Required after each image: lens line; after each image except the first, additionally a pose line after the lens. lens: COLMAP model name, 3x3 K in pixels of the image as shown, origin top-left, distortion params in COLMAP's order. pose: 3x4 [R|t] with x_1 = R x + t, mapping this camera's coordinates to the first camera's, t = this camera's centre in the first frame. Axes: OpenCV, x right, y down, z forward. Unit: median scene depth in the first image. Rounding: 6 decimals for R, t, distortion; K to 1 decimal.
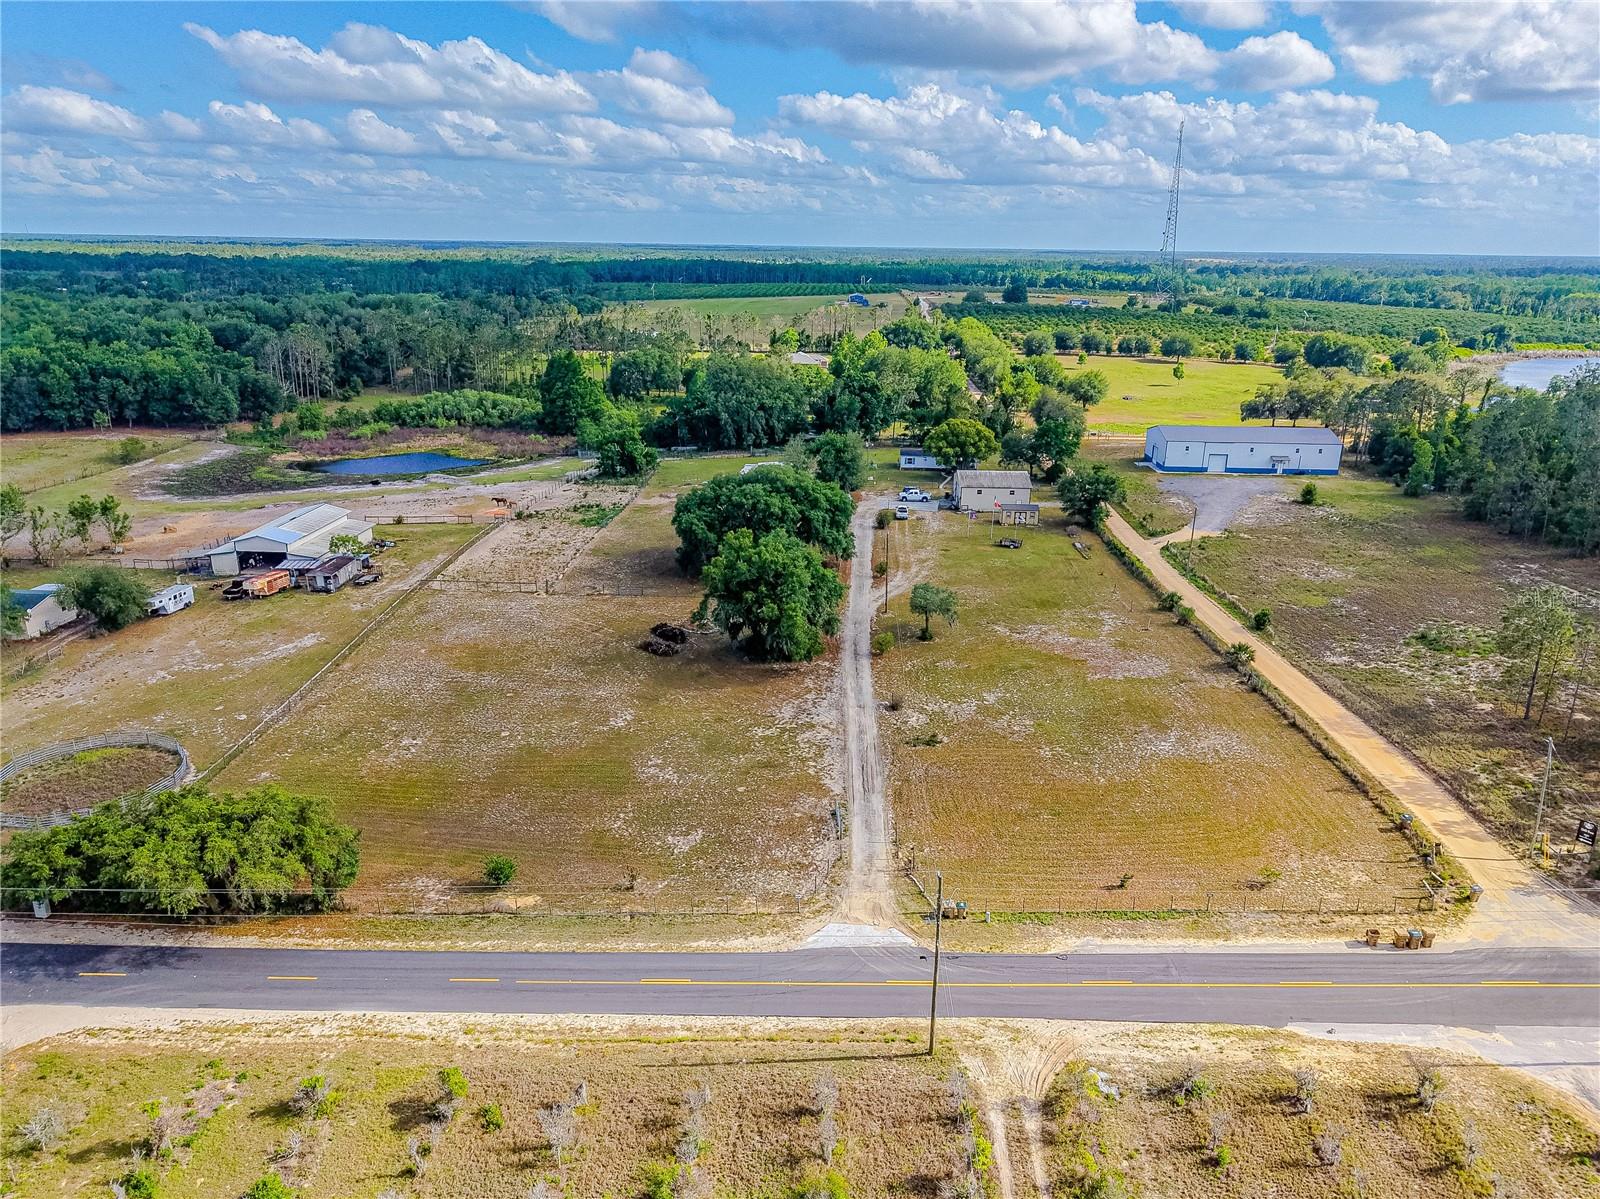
lens RADIAL K [[1080.2, 0, 806.7], [0, 1080.2, 596.6], [0, 0, 1]] dist [0.028930, -0.026031]
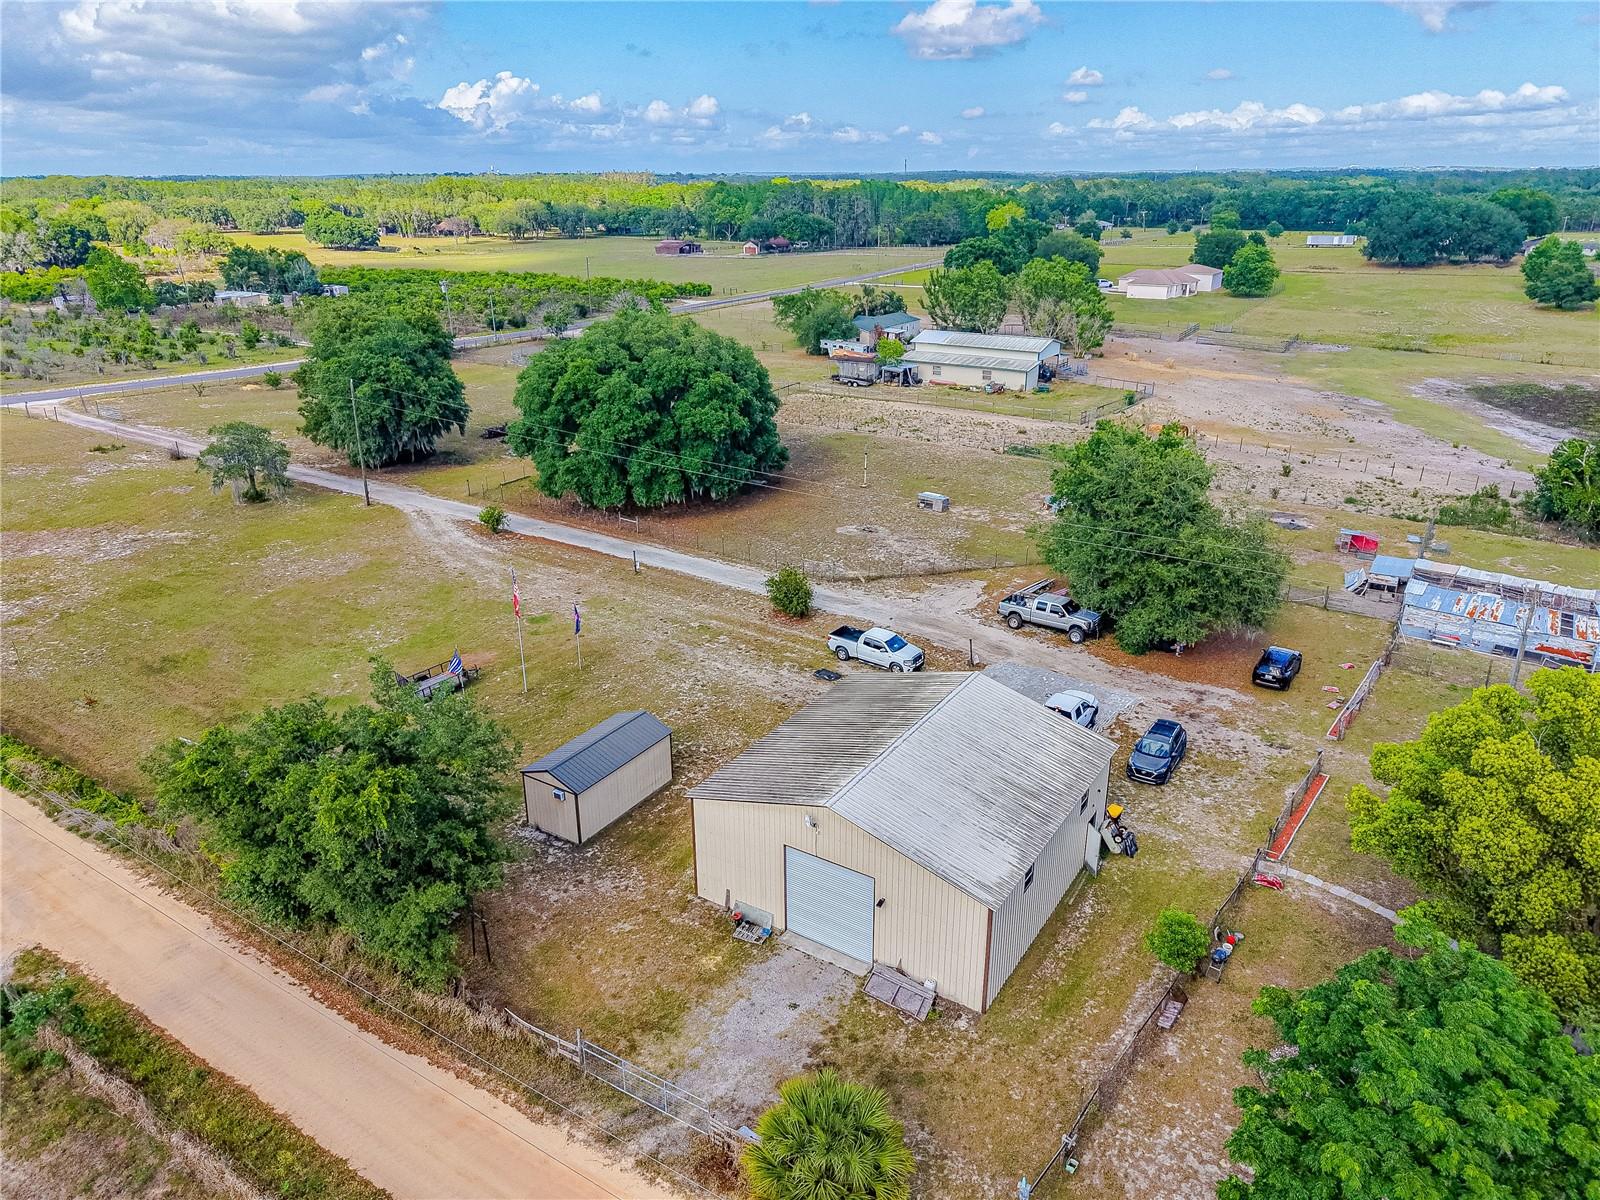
lens RADIAL K [[1080.8, 0, 796.1], [0, 1080.8, 603.2], [0, 0, 1]] dist [0.016682, 0.003004]
pose [[-0.520288, 0.303283, -0.798323, 0.537232], [-0.265492, 0.831050, 0.488743, -0.365228], [0.811674, 0.466236, -0.351866, 1.623285]]
